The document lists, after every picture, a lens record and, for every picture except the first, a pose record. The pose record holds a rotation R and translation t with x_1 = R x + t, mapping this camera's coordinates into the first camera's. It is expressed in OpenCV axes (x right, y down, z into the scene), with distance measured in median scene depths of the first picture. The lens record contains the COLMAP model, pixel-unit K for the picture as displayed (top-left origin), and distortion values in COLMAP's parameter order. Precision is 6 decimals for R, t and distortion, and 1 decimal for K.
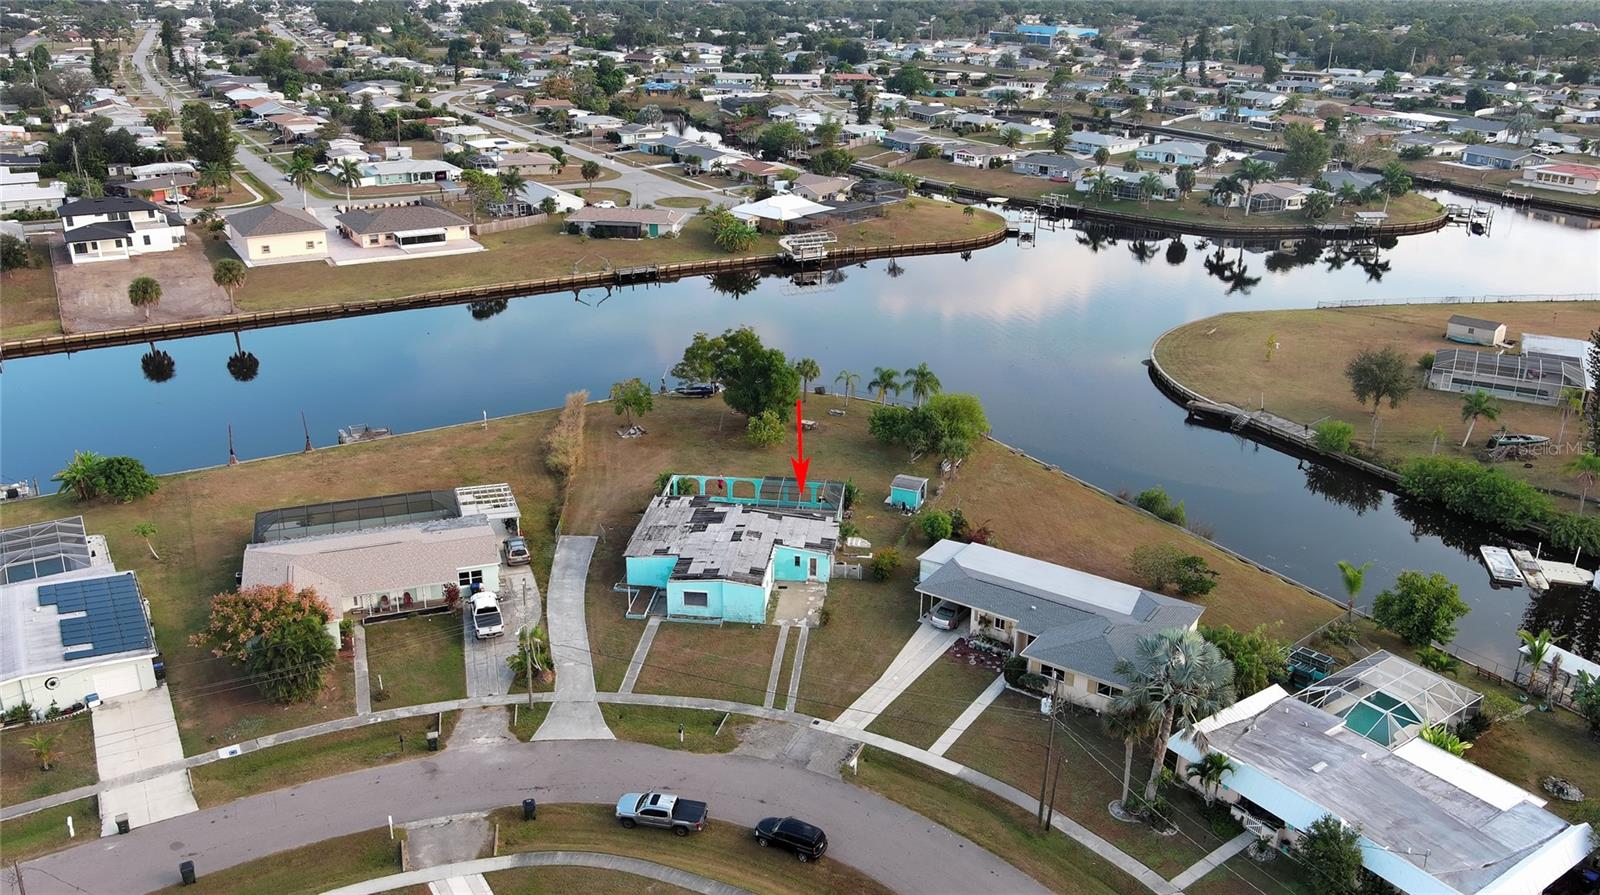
lens RADIAL K [[1256.0, 0, 798.7], [0, 1256.0, 441.9], [0, 0, 1]] dist [0.013766, -0.026643]
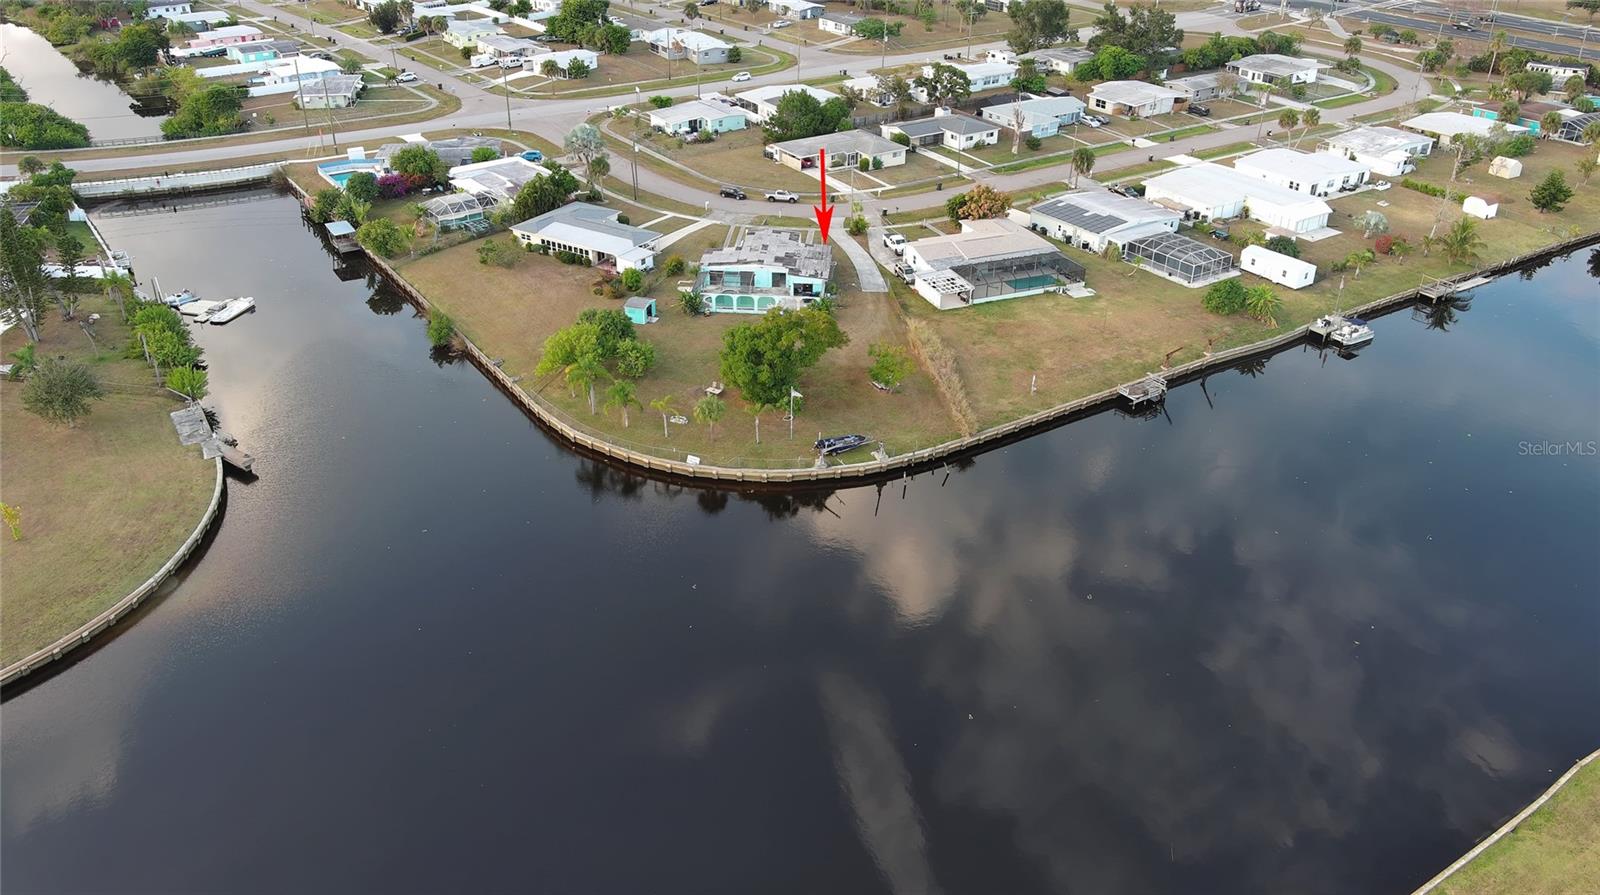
lens RADIAL K [[1256.0, 0, 798.7], [0, 1256.0, 441.9], [0, 0, 1]] dist [0.013766, -0.026643]
pose [[-0.999160, -0.001091, -0.040976, -0.020147], [-0.031886, 0.648872, 0.760229, -0.746715], [0.025759, 0.760897, -0.648361, 1.683104]]
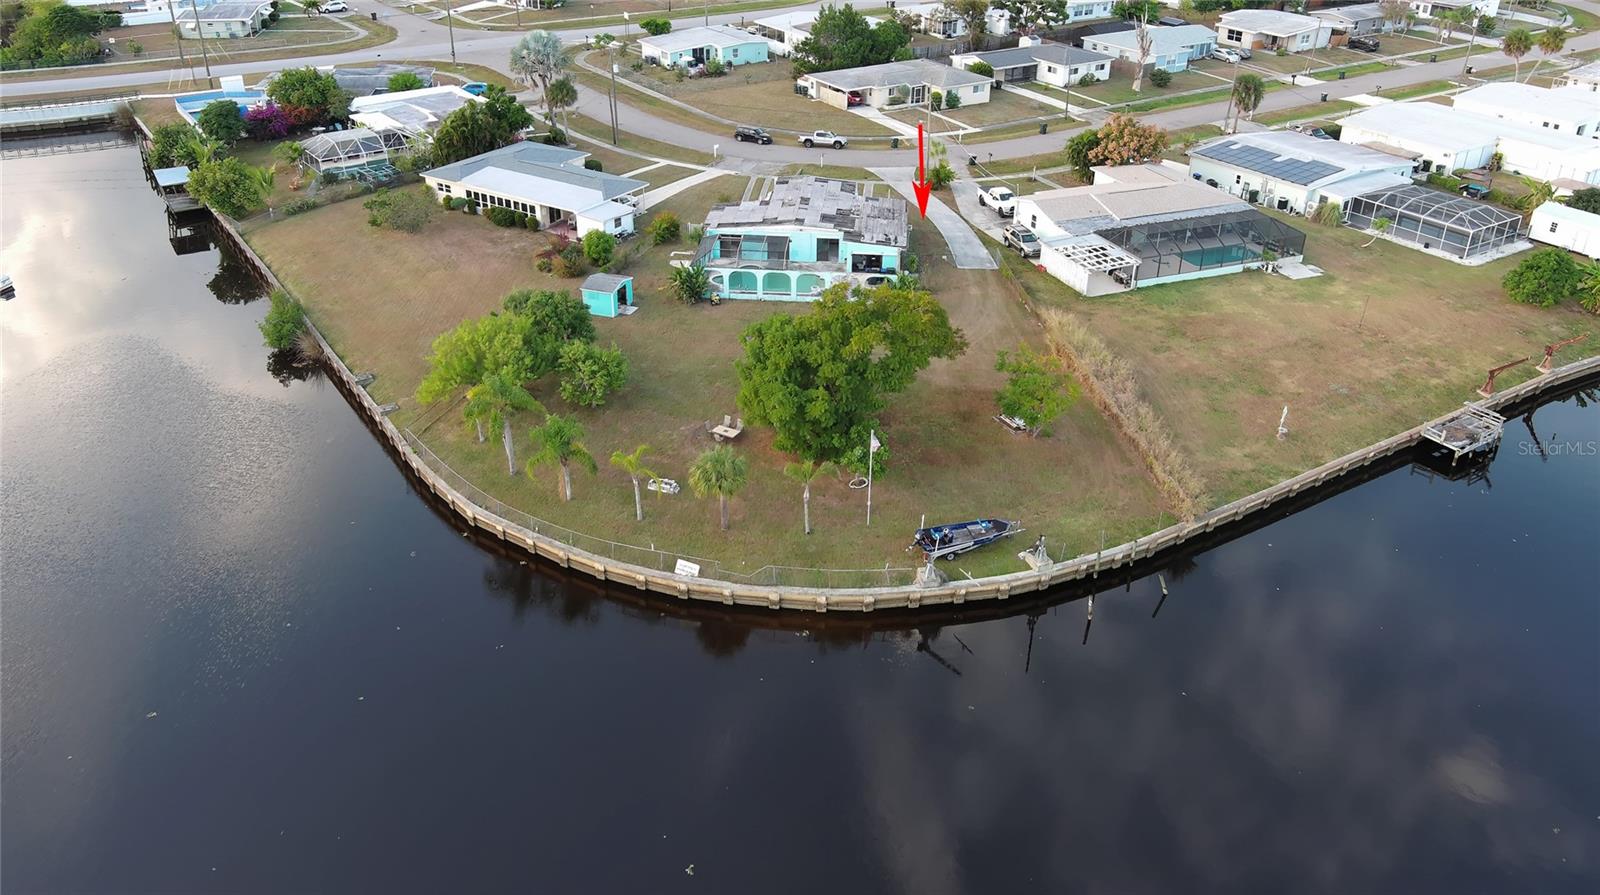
lens RADIAL K [[1256.0, 0, 798.7], [0, 1256.0, 441.9], [0, 0, 1]] dist [0.013766, -0.026643]
pose [[-0.999402, -0.005889, -0.034084, -0.007139], [-0.029688, 0.651717, 0.757881, -0.443206], [0.017750, 0.758439, -0.651502, 1.379973]]
